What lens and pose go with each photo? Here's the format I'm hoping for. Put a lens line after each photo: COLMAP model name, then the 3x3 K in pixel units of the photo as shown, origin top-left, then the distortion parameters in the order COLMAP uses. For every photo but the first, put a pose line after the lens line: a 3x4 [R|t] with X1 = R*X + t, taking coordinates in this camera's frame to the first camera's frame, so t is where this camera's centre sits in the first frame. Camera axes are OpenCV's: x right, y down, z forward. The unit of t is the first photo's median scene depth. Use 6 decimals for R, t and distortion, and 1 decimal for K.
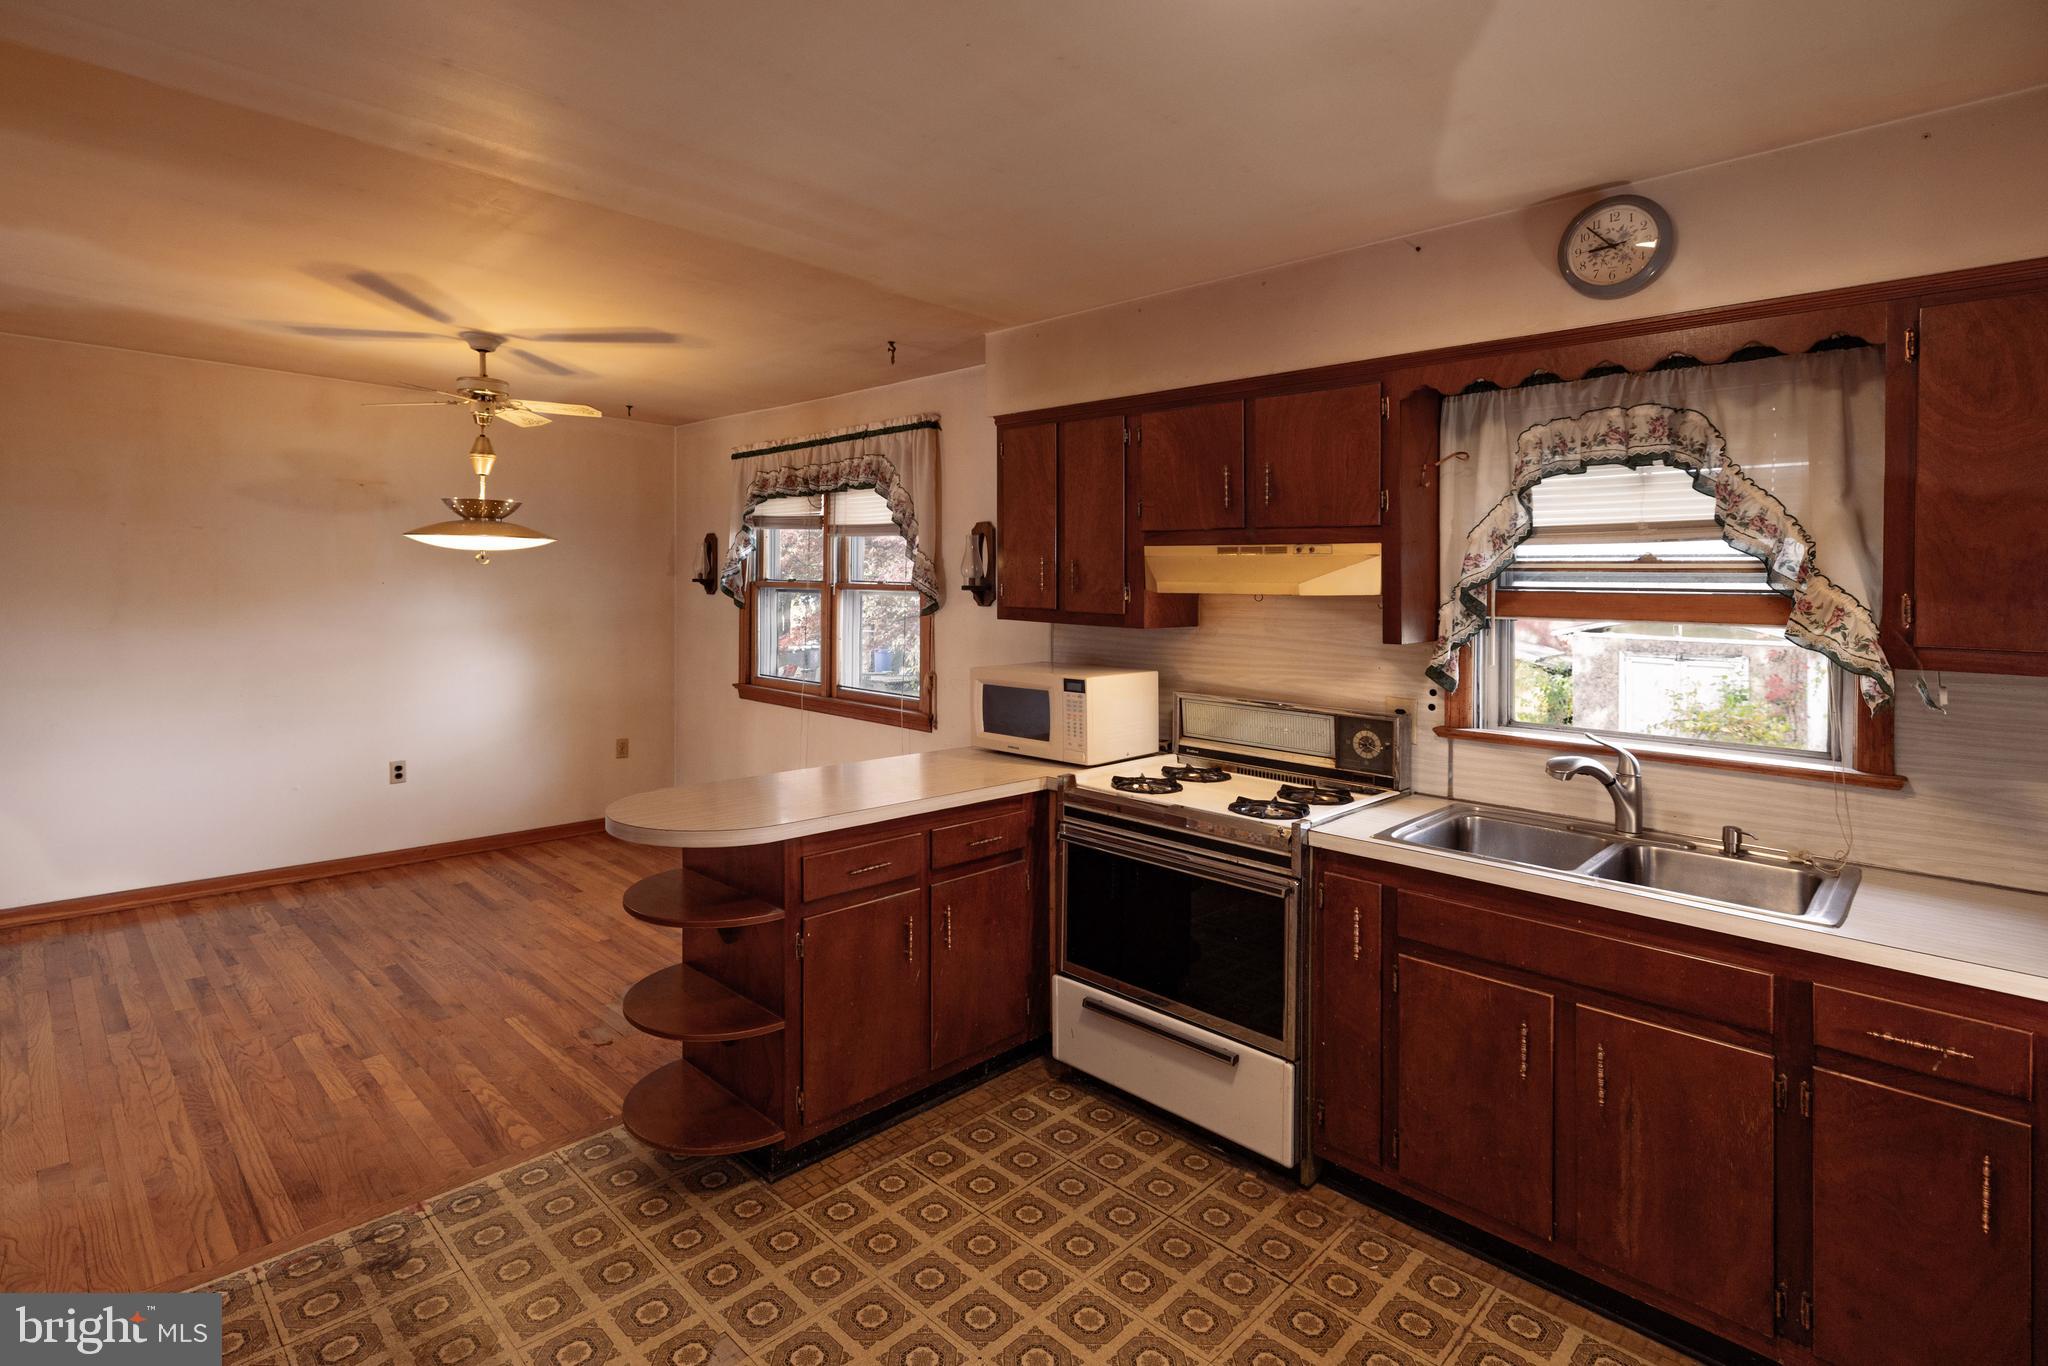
lens RADIAL K [[929.1, 0, 963.6], [0, 929.1, 548.6], [0, 0, 1]] dist [0.000458, 0.000492]
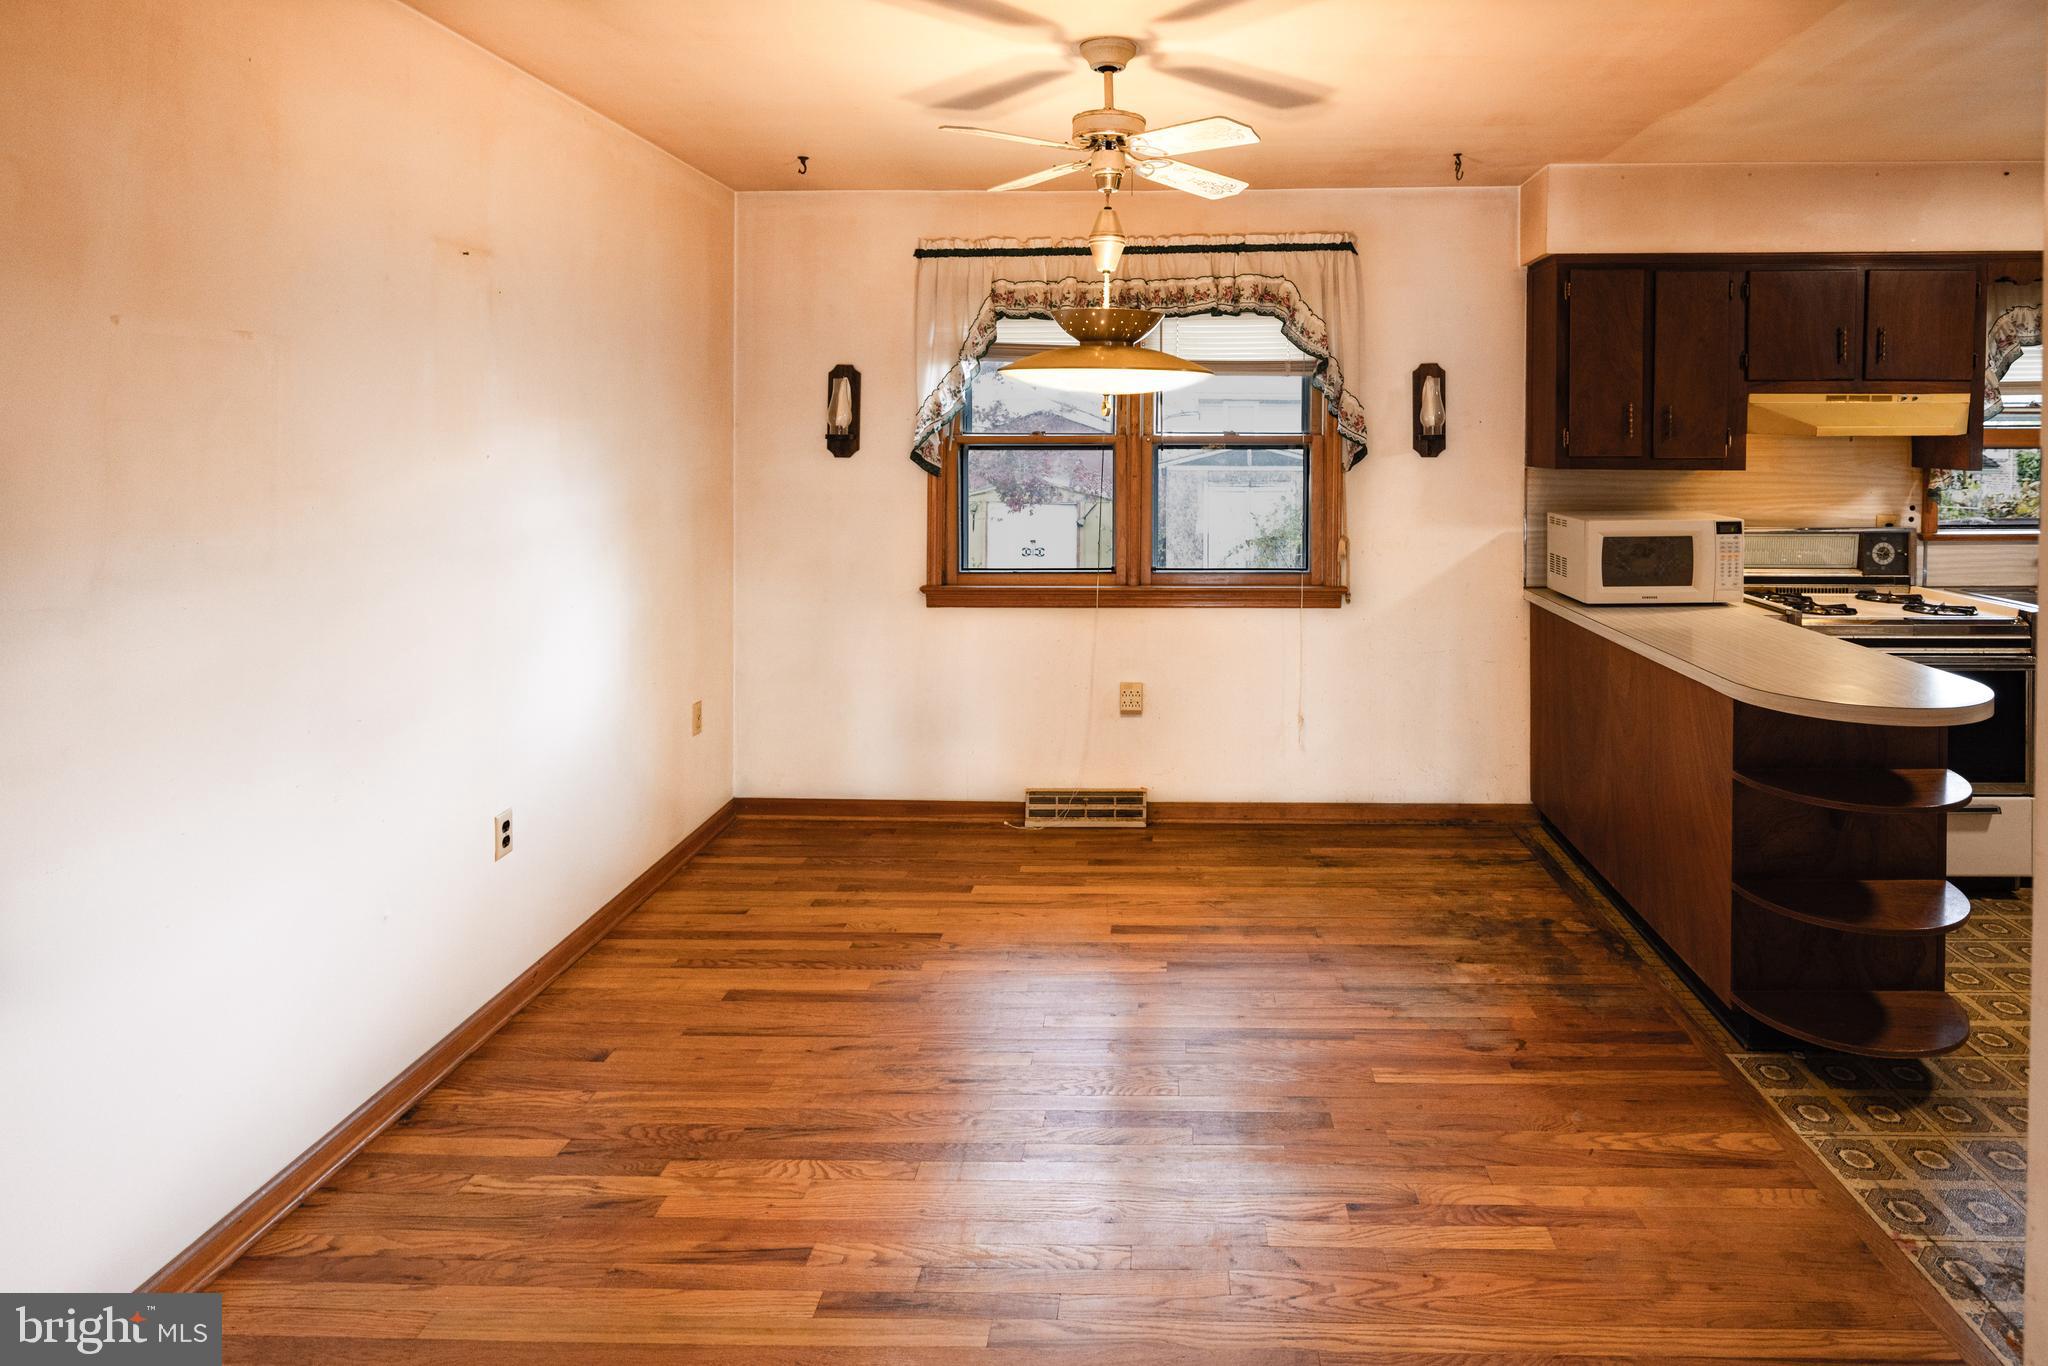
lens RADIAL K [[1100.2, 0, 1106.9], [0, 1100.2, 399.3], [0, 0, 1]] dist [-0.002916, 0.000024]
pose [[0.740667, 0.000895, 0.671872, -1.361314], [-0.008392, 0.999933, 0.007918, 0.000160], [-0.671820, -0.011503, 0.740625, 0.621972]]
